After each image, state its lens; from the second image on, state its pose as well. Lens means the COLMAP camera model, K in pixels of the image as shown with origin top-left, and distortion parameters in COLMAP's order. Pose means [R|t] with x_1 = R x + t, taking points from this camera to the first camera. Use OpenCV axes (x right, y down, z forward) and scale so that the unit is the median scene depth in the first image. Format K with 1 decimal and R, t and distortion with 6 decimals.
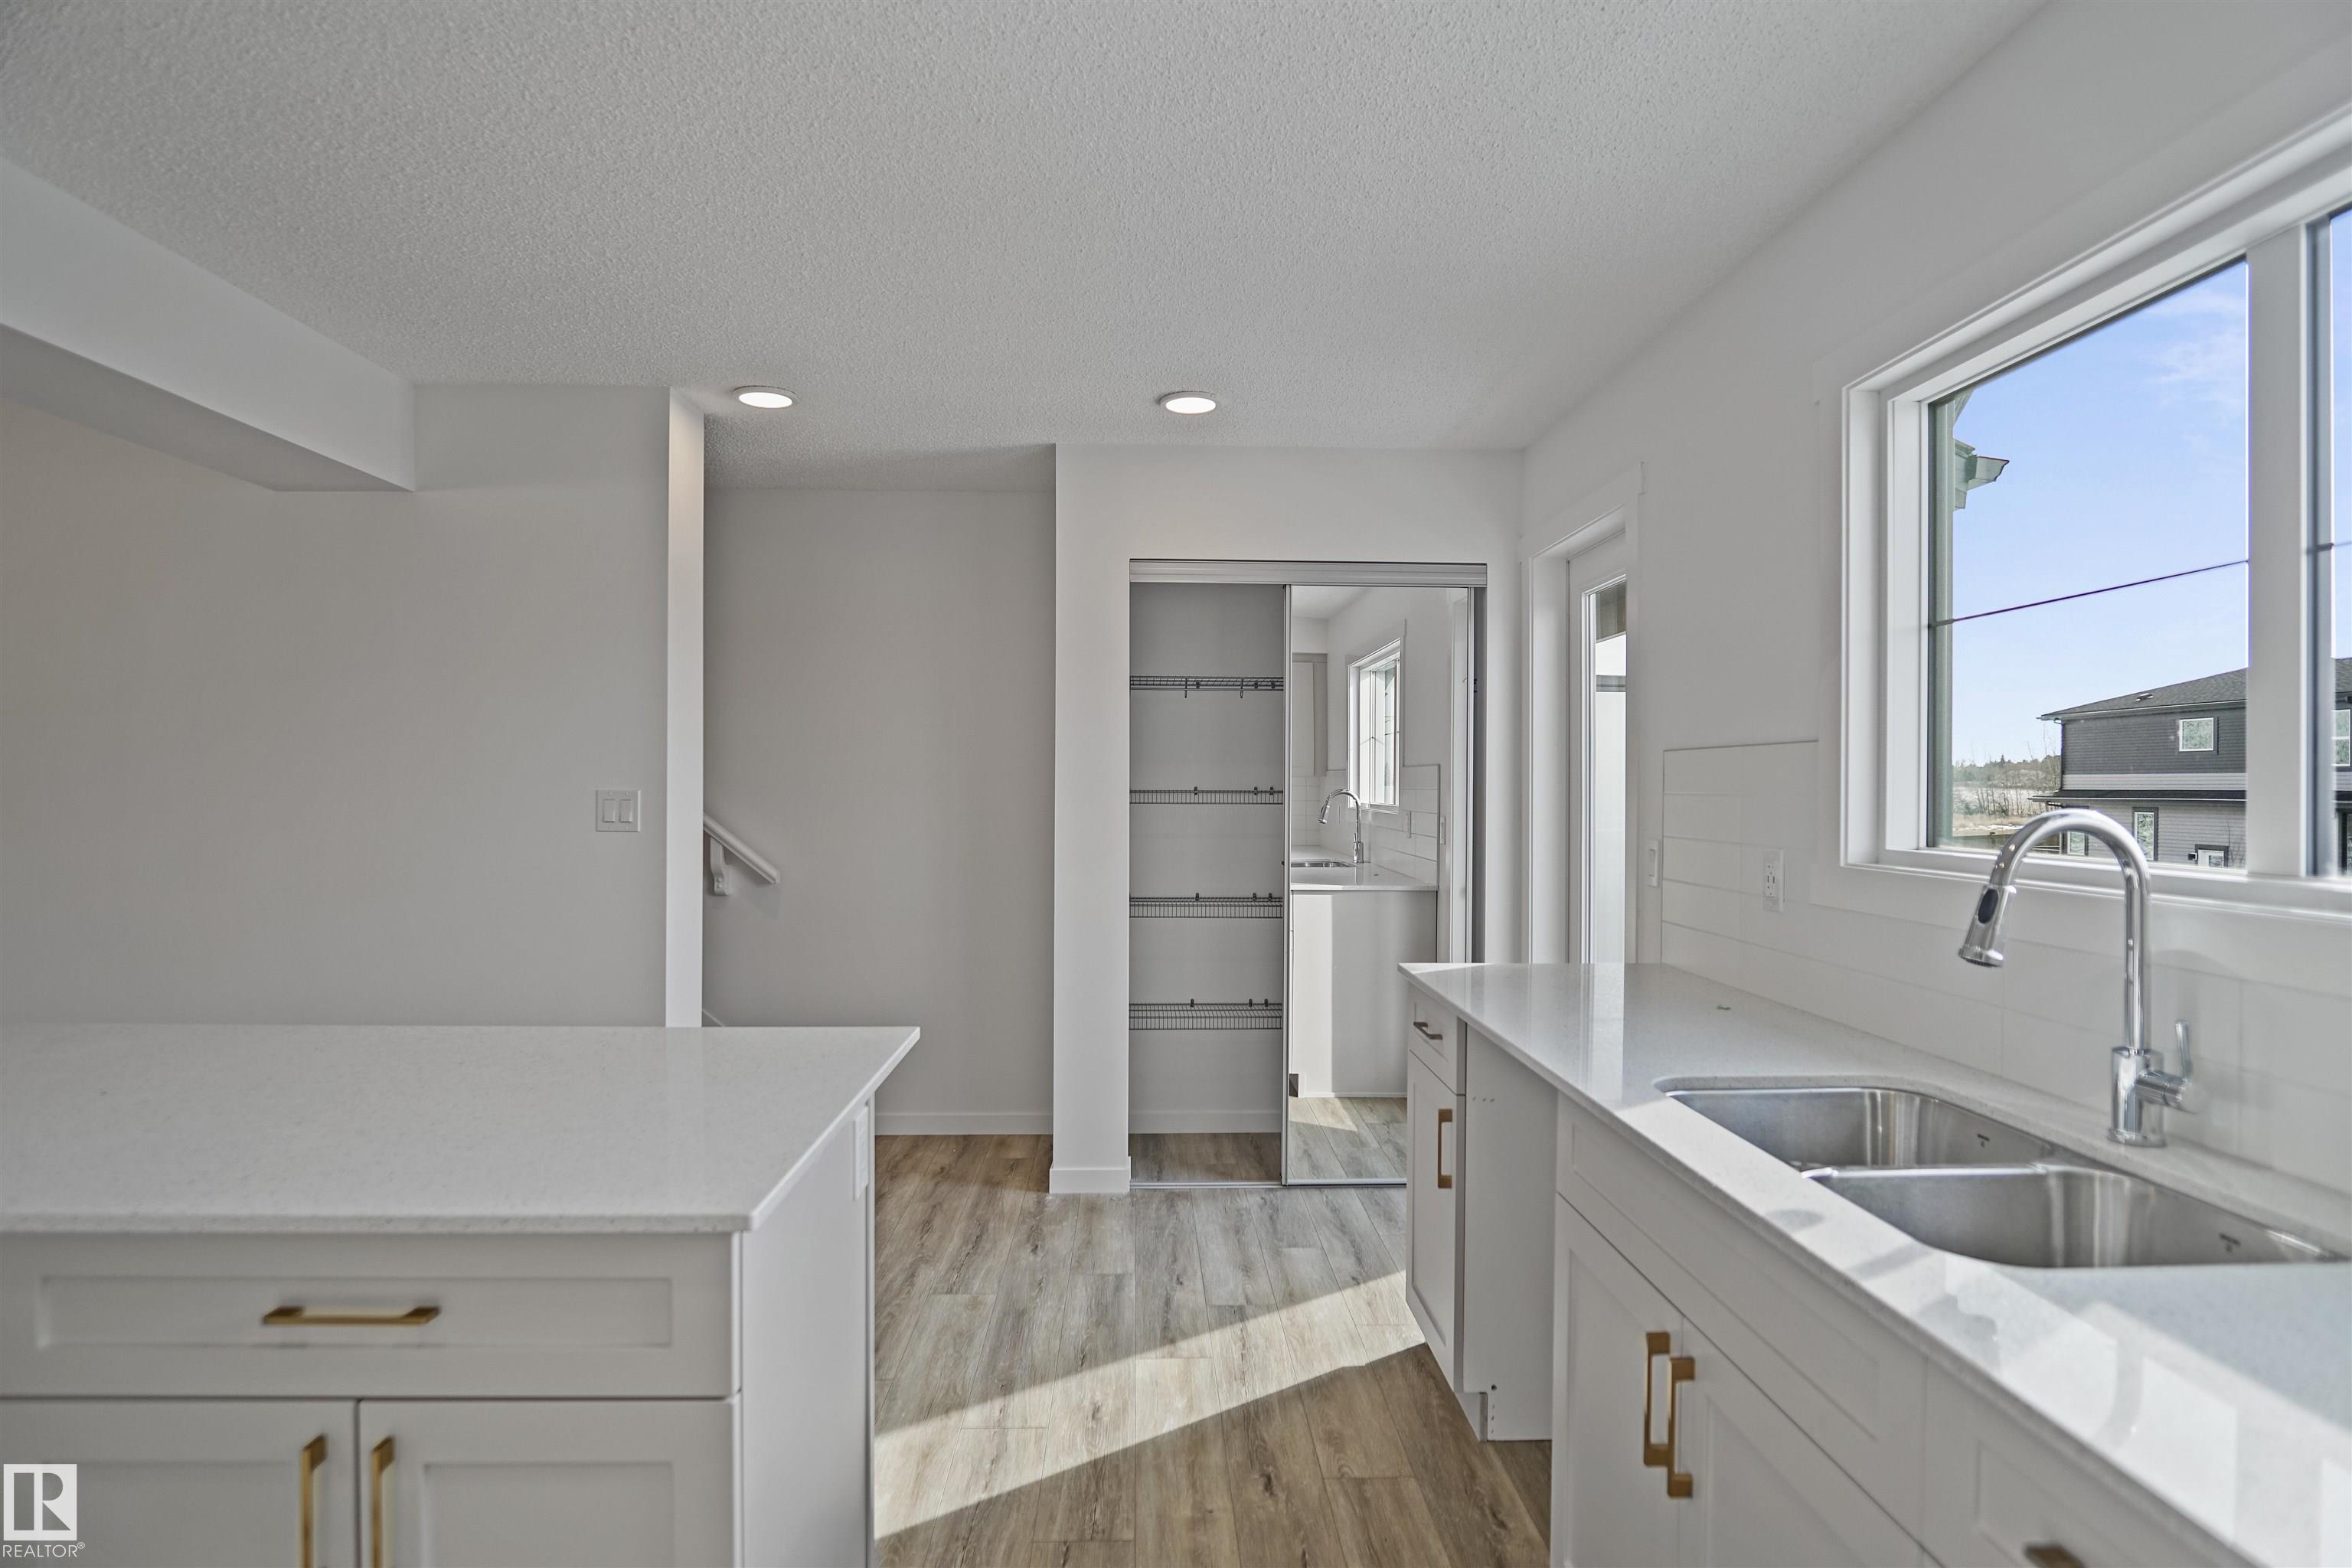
lens RADIAL K [[1266.4, 0, 1187.7], [0, 1266.4, 787.9], [0, 0, 1]] dist [-0.024248, 0.001640]
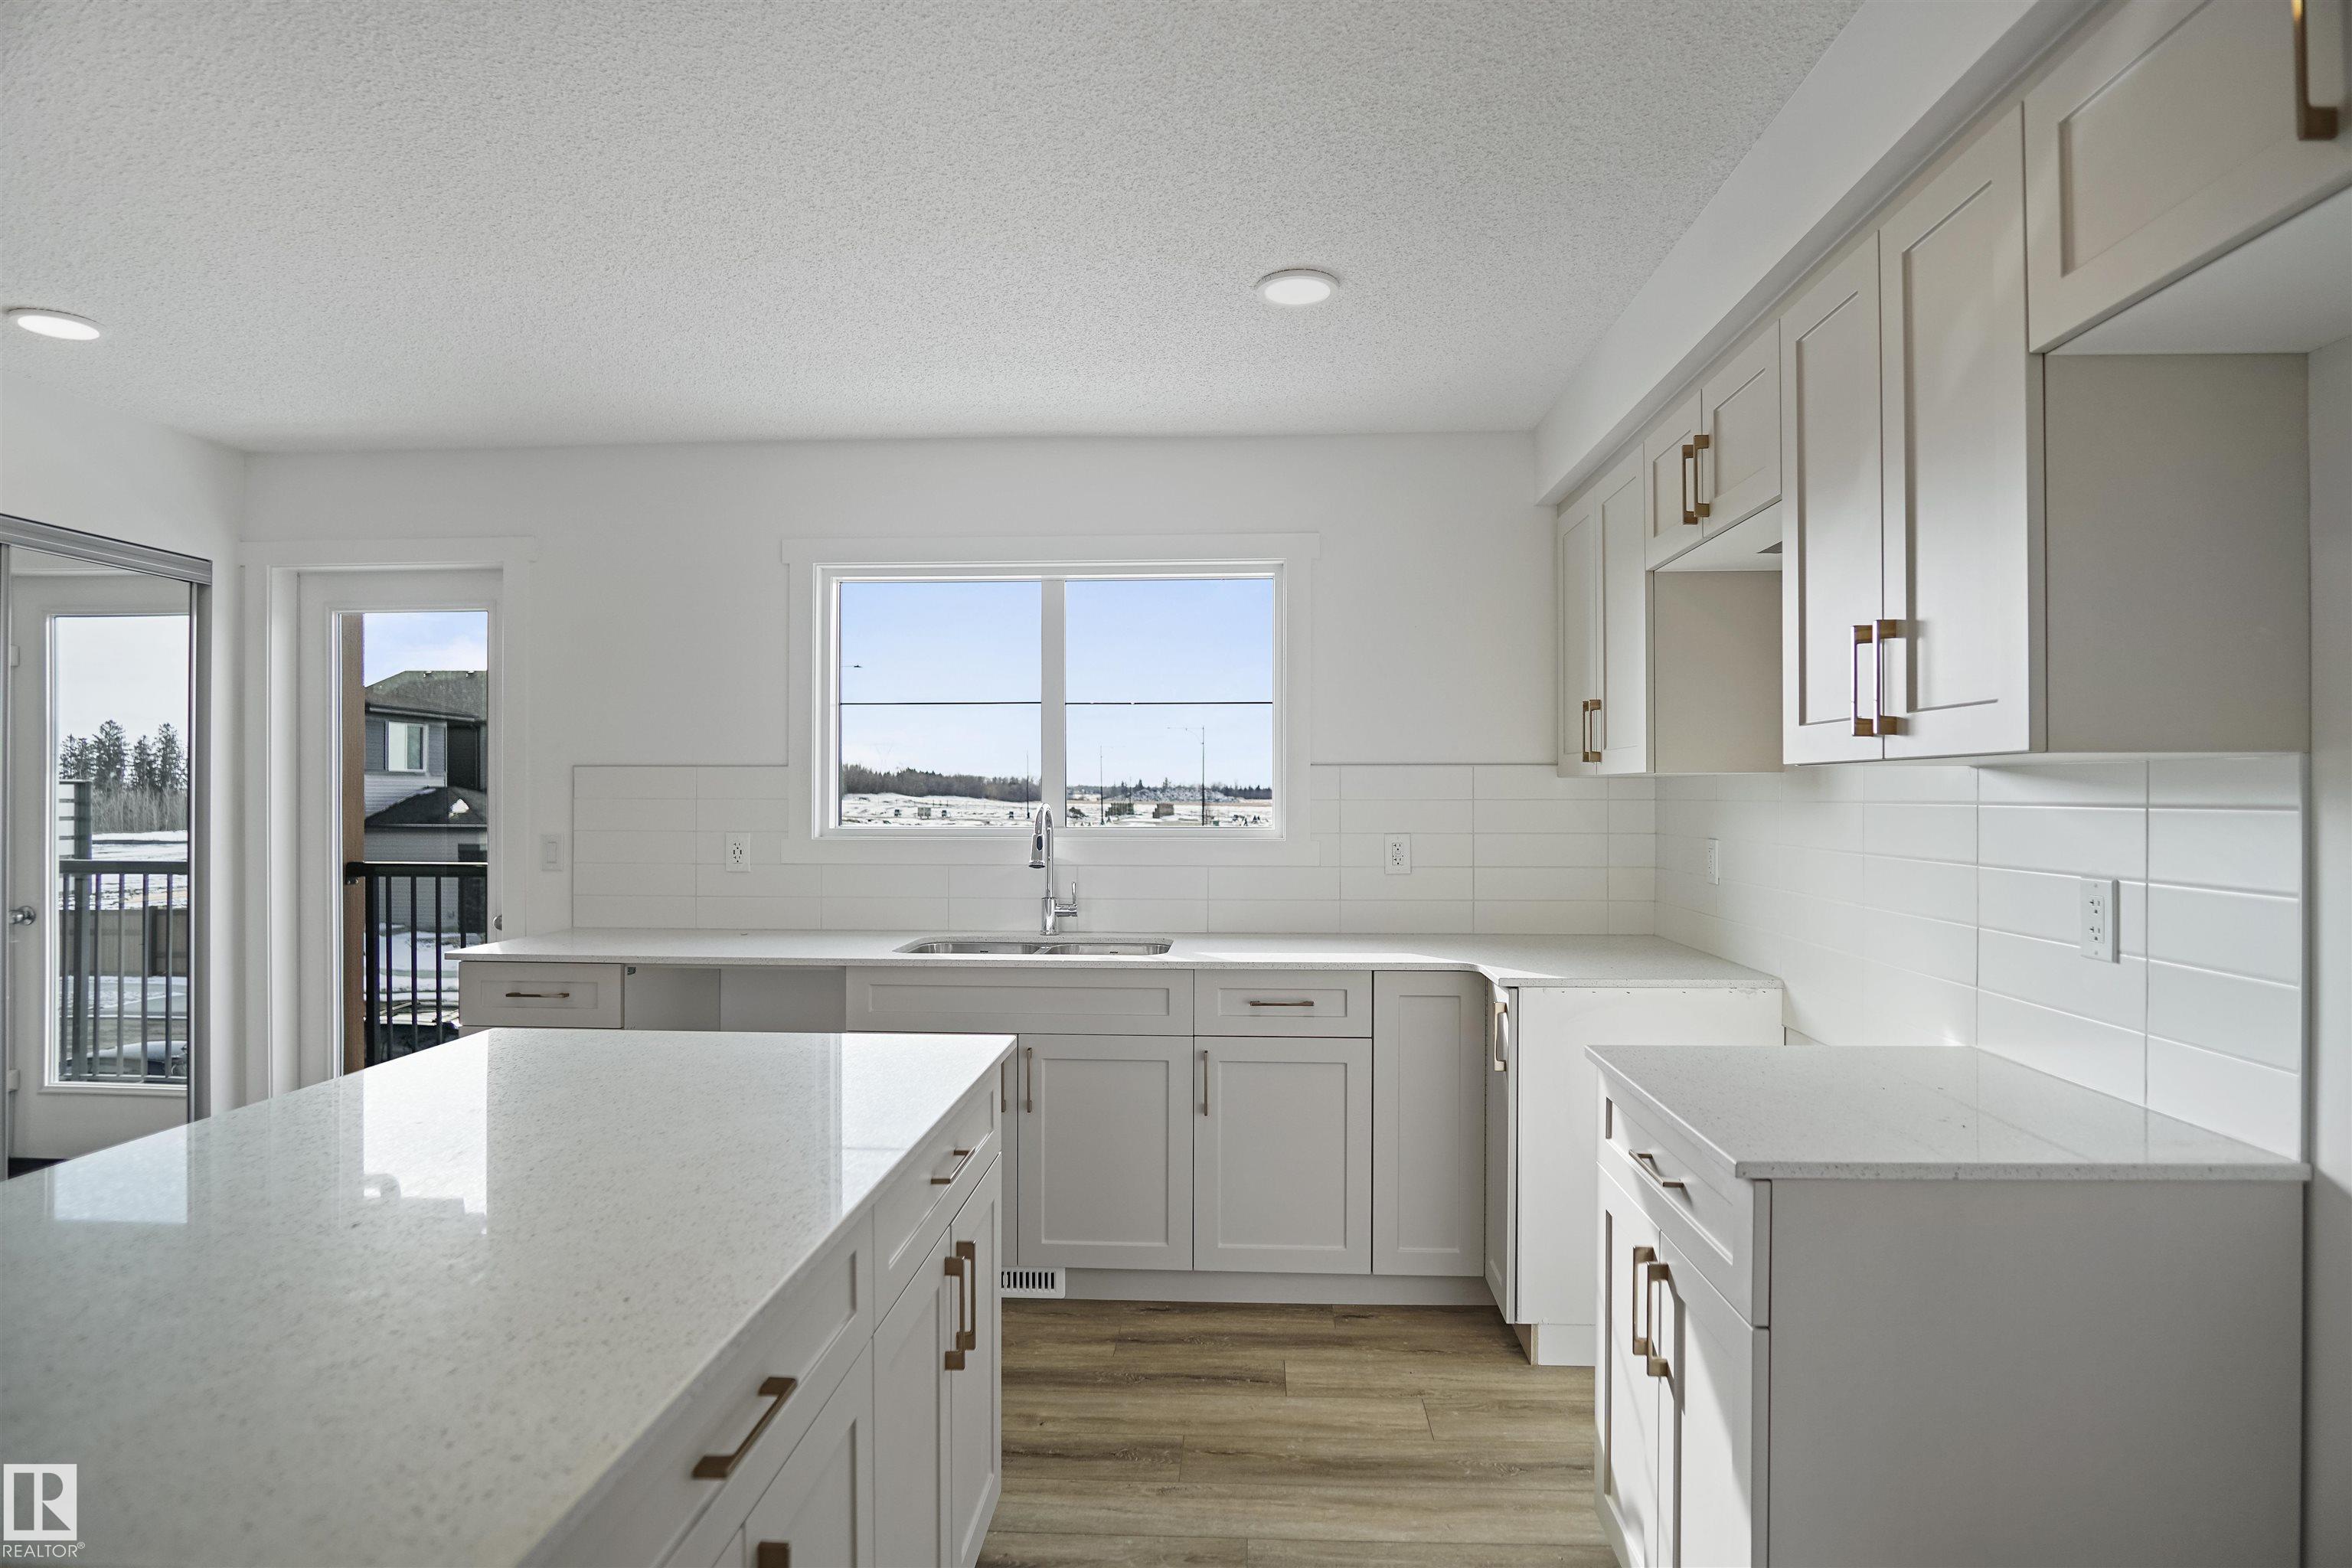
lens RADIAL K [[1266.4, 0, 1187.7], [0, 1266.4, 787.9], [0, 0, 1]] dist [-0.024248, 0.001640]
pose [[0.100429, -0.005498, 0.994929, -0.635704], [-0.000182, 0.999985, 0.005545, -0.010453], [-0.994944, -0.000738, 0.100426, 0.174283]]
